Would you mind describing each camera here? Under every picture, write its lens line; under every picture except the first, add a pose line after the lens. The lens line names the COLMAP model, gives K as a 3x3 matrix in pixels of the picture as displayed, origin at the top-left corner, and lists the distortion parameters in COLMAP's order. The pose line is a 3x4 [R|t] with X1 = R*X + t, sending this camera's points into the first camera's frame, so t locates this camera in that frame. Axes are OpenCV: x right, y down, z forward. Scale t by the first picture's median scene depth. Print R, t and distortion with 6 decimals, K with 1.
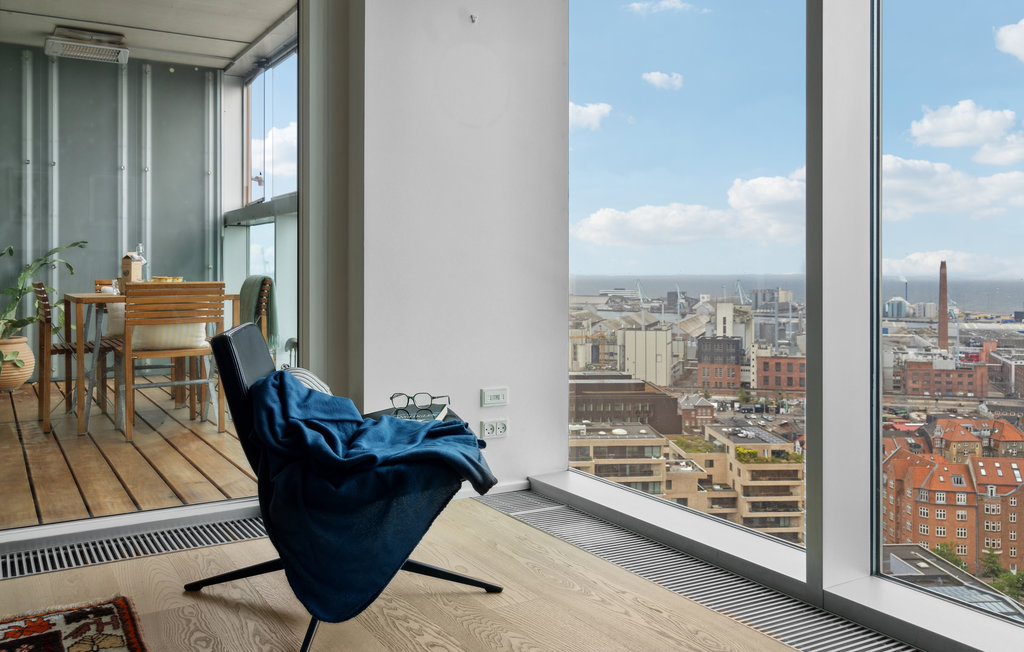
lens RADIAL K [[908.1, 0, 512.0], [0, 908.1, 277.0], [0, 0, 1]] dist [-0.002085, 0.008434]
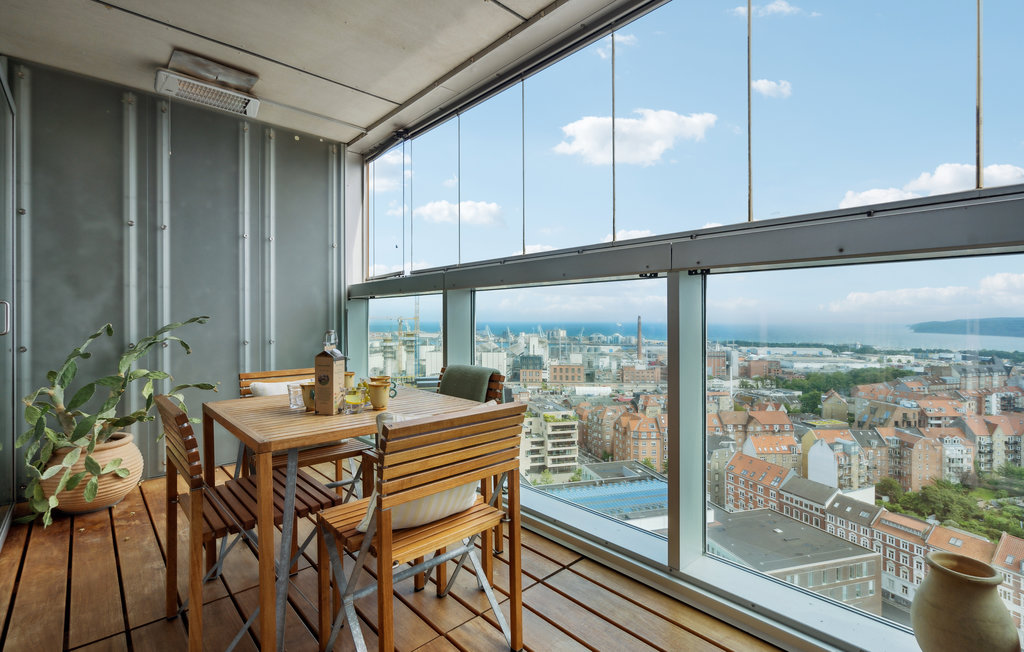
lens RADIAL K [[461.3, 0, 494.1], [0, 461.3, 322.6], [0, 0, 1]] dist [-0.002165, -0.000381]
pose [[0.980644, -0.002660, 0.195780, -0.256317], [0.002385, 0.999996, 0.001639, -0.030133], [-0.195783, -0.001140, 0.980647, 0.459796]]
